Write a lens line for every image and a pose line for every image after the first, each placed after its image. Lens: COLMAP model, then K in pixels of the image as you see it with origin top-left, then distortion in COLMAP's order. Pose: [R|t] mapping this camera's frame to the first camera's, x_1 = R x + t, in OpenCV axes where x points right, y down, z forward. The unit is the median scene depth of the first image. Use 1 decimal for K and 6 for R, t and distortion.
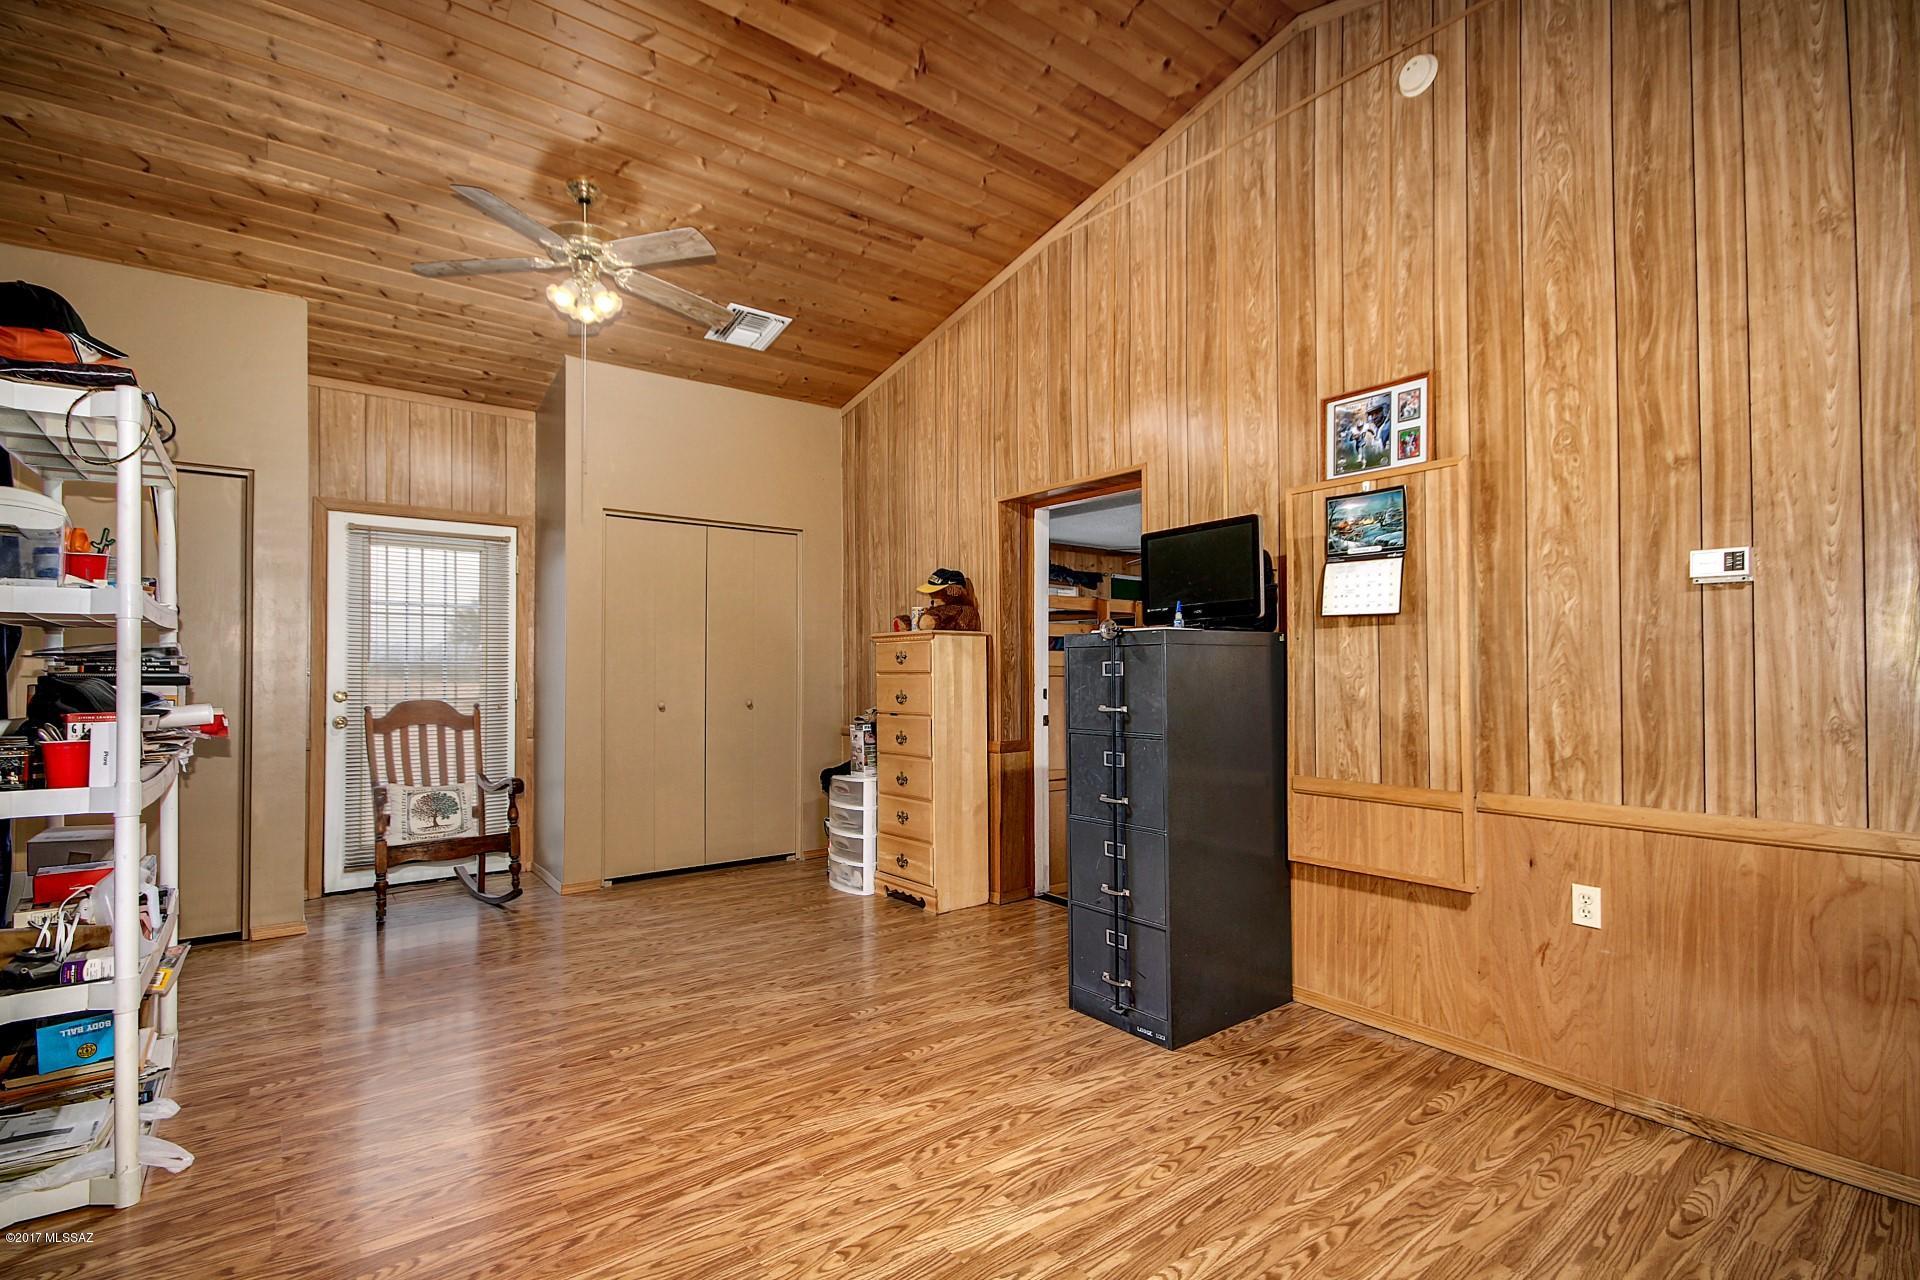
lens RADIAL K [[878.5, 0, 958.2], [0, 878.5, 652.0], [0, 0, 1]] dist [0.009464, -0.003430]
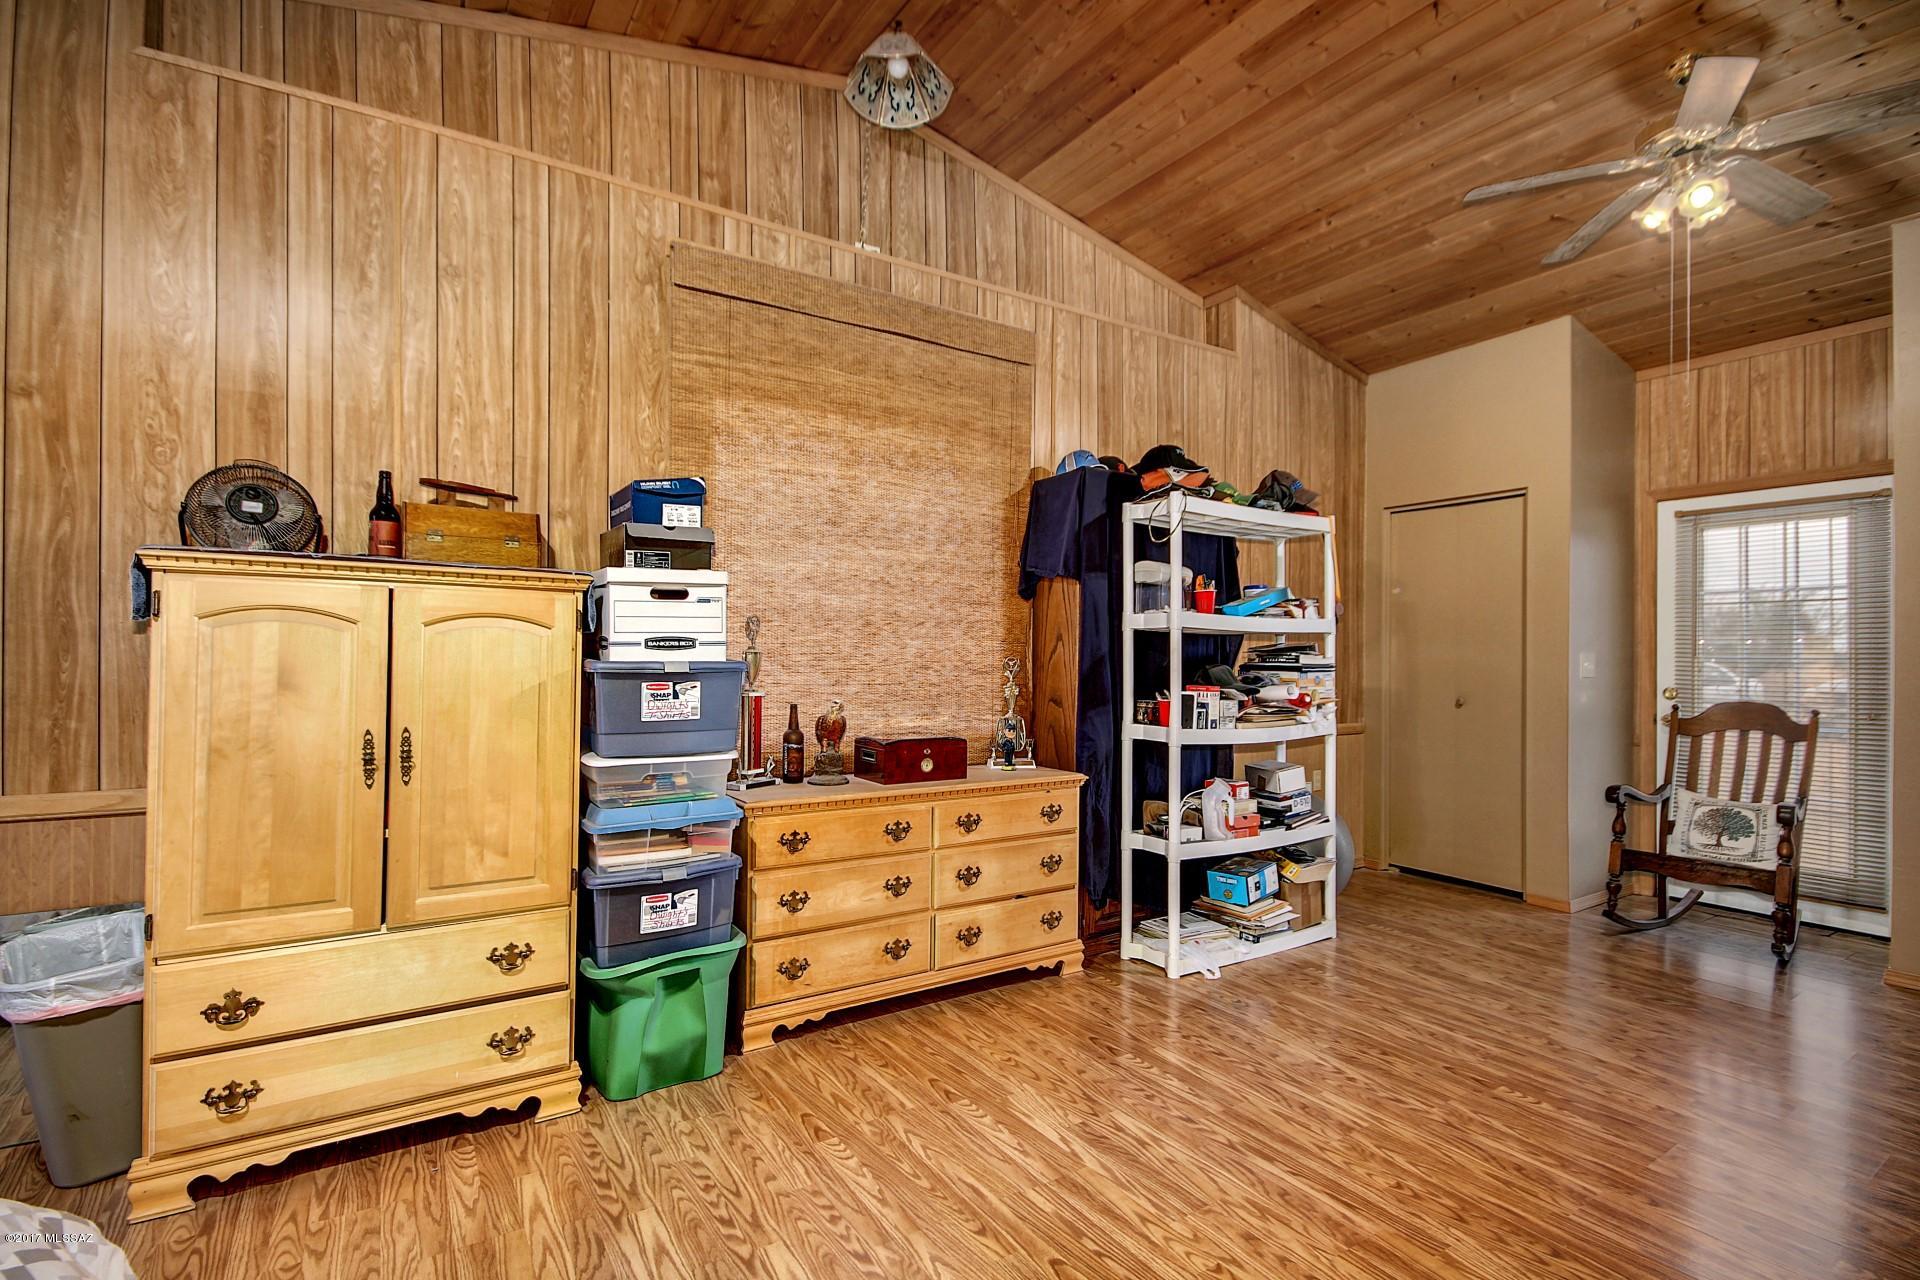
lens RADIAL K [[878.5, 0, 951.9], [0, 878.5, 659.1], [0, 0, 1]] dist [0.009464, -0.003430]
pose [[-0.078481, 0.000942, -0.996915, 0.541675], [0.008930, 0.999960, 0.000242, 0.009860], [0.996876, -0.008883, -0.078486, 0.504453]]
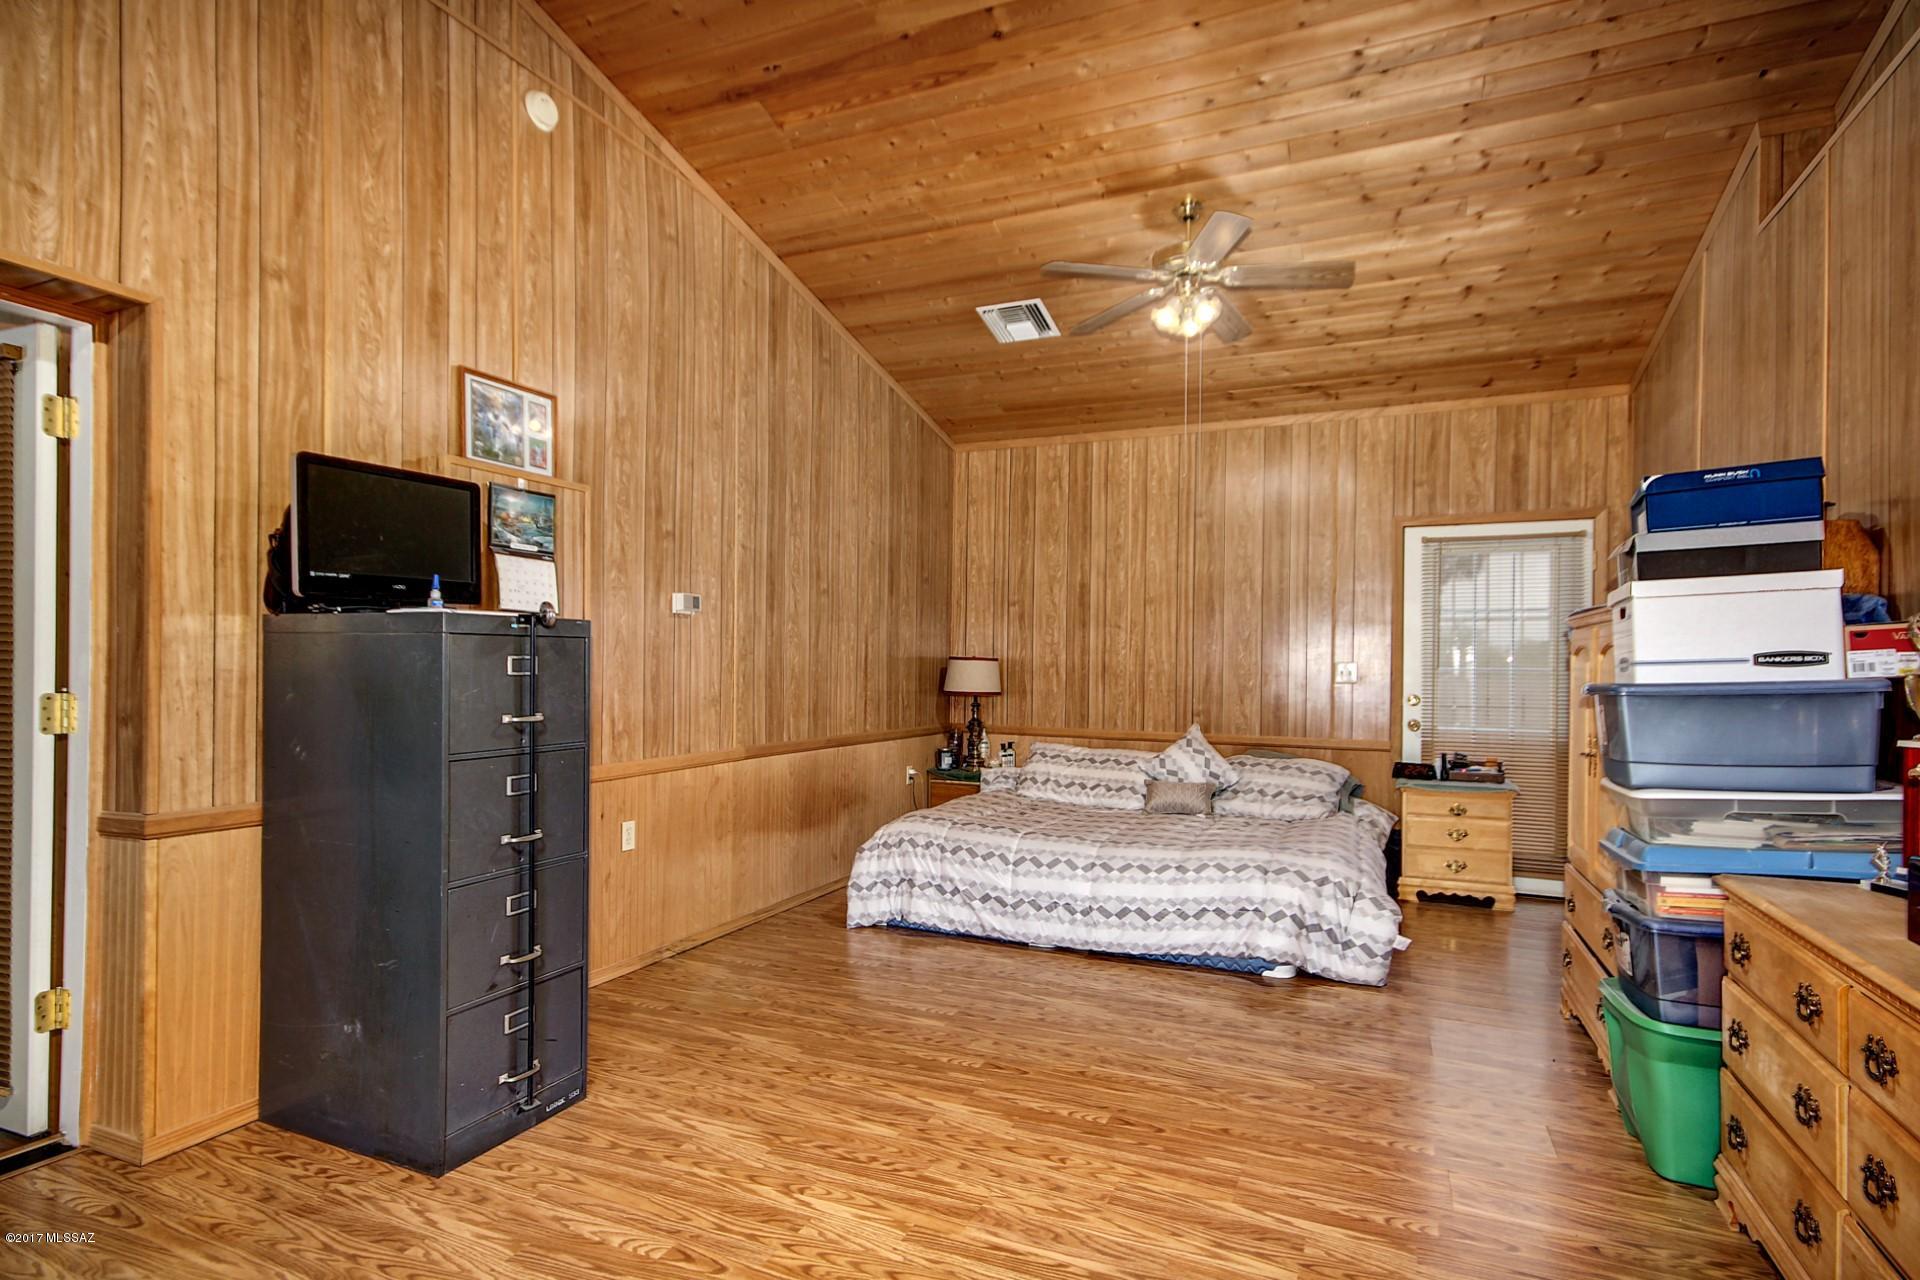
lens RADIAL K [[1019.3, 0, 923.8], [0, 1019.3, 666.6], [0, 0, 1]] dist [0.013673, 0.001878]
pose [[-0.461677, -0.001726, 0.887046, -0.805772], [-0.024007, 0.999656, -0.010550, 0.022439], [-0.886723, -0.026166, -0.461560, 1.158818]]
